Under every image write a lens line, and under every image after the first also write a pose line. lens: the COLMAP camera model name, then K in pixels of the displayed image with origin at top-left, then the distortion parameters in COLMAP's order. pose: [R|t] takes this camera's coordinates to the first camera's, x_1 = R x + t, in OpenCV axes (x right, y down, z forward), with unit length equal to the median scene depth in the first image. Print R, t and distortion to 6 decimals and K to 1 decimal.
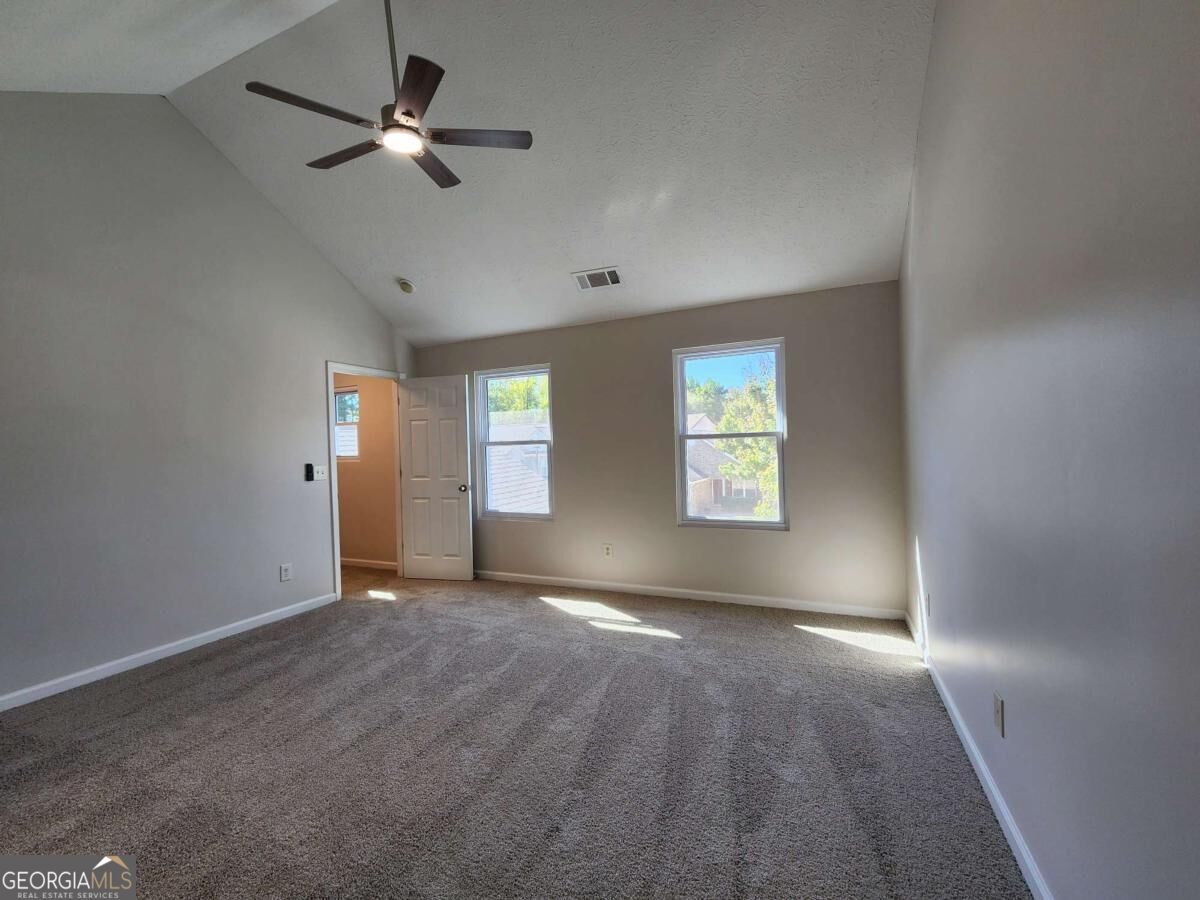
lens RADIAL K [[494.6, 0, 597.8], [0, 494.6, 443.3], [0, 0, 1]] dist [-0.000479, 0.001093]
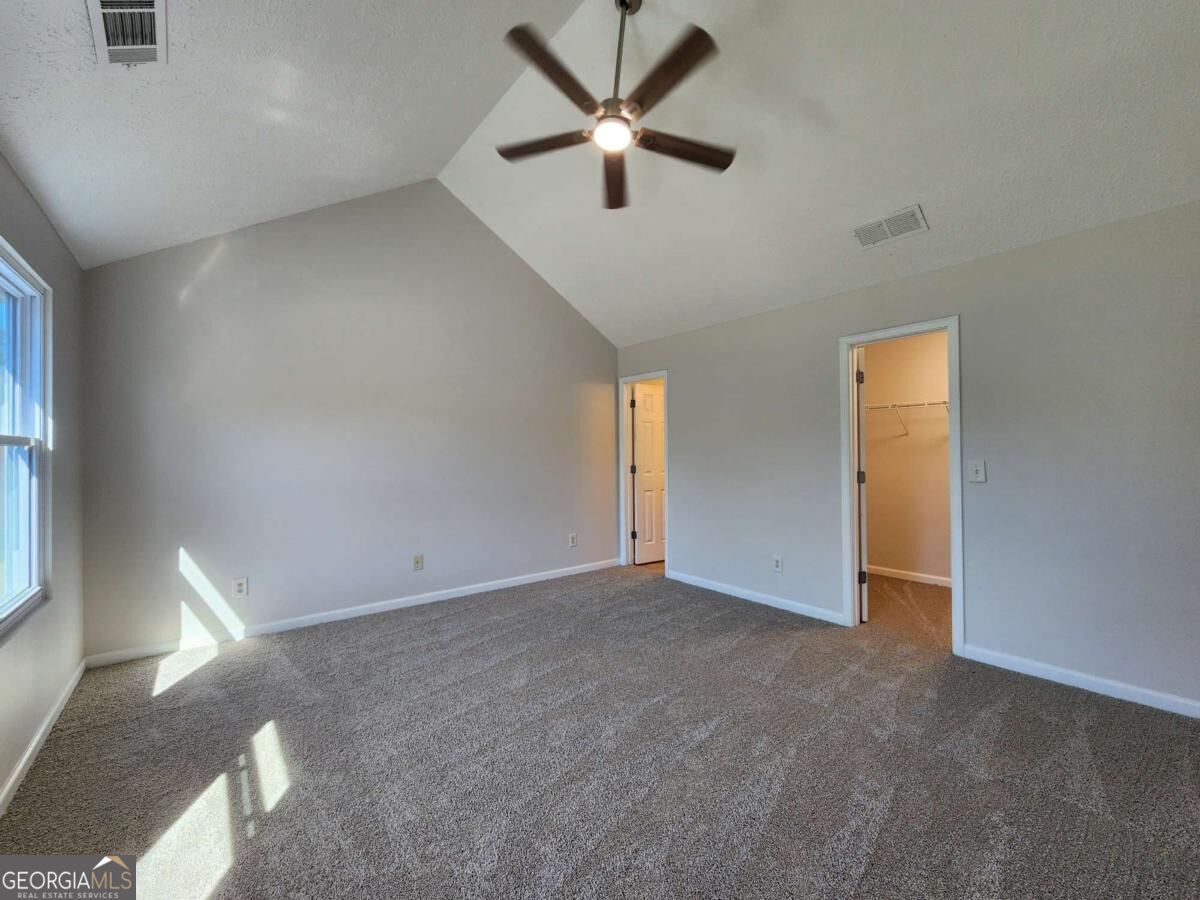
lens RADIAL K [[494.6, 0, 600.7], [0, 494.6, 448.5], [0, 0, 1]] dist [-0.000479, 0.001093]
pose [[-0.882651, 0.028489, 0.469164, -0.541186], [0.024837, 0.999594, -0.013972, 0.015930], [-0.469372, -0.000680, -0.883001, 1.259819]]
